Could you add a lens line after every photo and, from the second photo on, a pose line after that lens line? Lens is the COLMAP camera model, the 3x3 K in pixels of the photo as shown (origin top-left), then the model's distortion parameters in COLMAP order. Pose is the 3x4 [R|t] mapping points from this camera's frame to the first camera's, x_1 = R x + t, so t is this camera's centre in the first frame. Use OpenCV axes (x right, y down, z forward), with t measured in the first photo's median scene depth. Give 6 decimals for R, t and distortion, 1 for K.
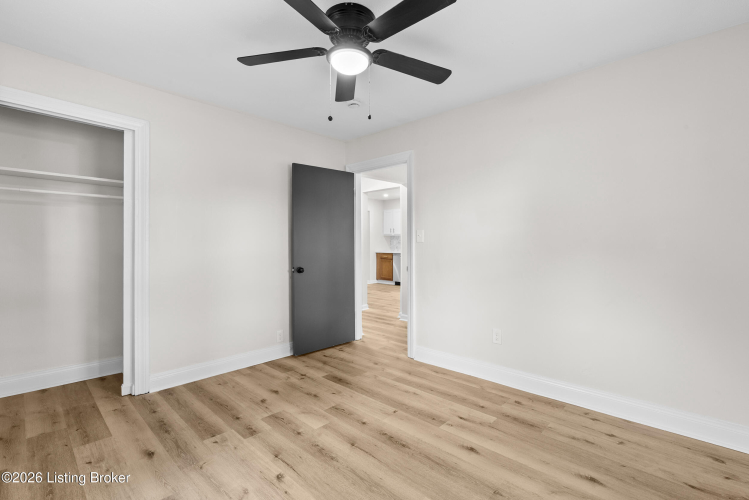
lens RADIAL K [[337.8, 0, 373.5], [0, 337.8, 243.5], [0, 0, 1]] dist [-0.003232, 0.000093]
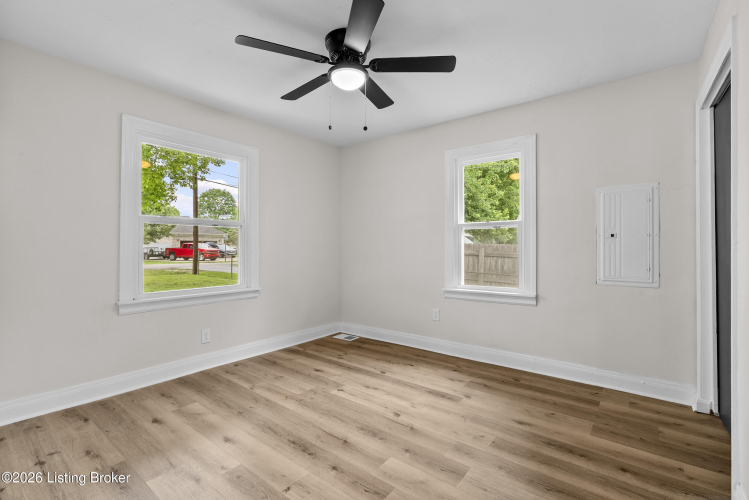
lens RADIAL K [[337.8, 0, 373.5], [0, 337.8, 243.5], [0, 0, 1]] dist [-0.003232, 0.000093]
pose [[-0.995546, -0.006054, -0.094085, -0.047592], [-0.005235, 0.999946, -0.008944, 0.022516], [0.094134, -0.008412, -0.995524, 2.020231]]
